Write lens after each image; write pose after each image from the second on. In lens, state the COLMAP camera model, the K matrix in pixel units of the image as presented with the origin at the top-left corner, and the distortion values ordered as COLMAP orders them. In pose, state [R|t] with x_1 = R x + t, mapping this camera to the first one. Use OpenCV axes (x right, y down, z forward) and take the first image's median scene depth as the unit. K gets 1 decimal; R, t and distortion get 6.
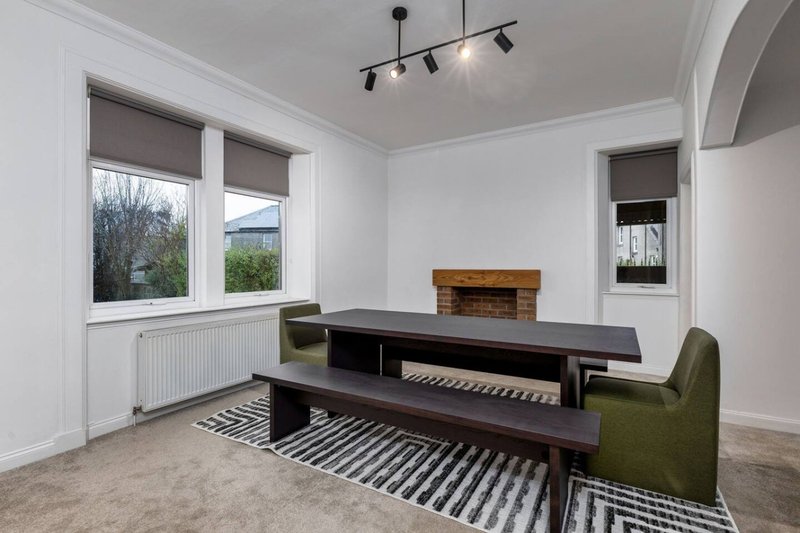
lens RADIAL K [[363.6, 0, 382.9], [0, 363.6, 265.4], [0, 0, 1]] dist [-0.007182, -0.000084]
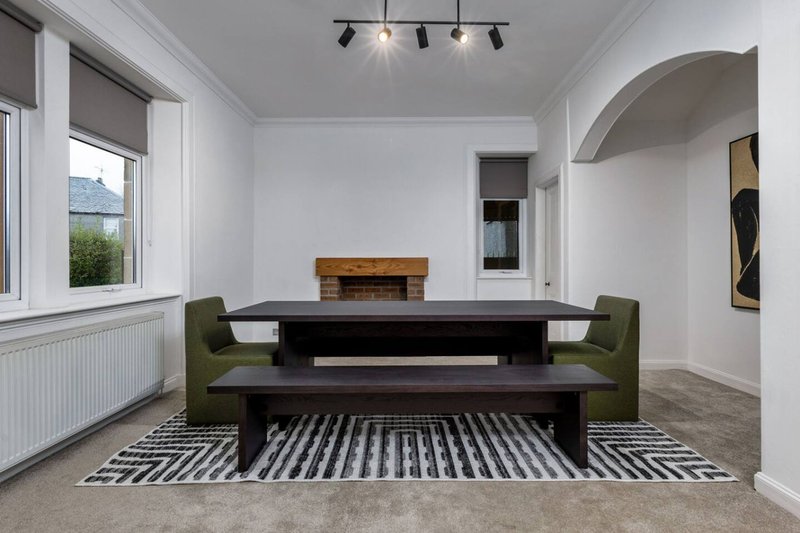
lens RADIAL K [[403.2, 0, 378.5], [0, 403.2, 259.4], [0, 0, 1]] dist [-0.010898, 0.002383]
pose [[0.862971, 0.006832, 0.505207, -0.340671], [-0.002936, 0.999960, -0.008507, 0.033379], [-0.505245, 0.005858, 0.862956, 0.085730]]
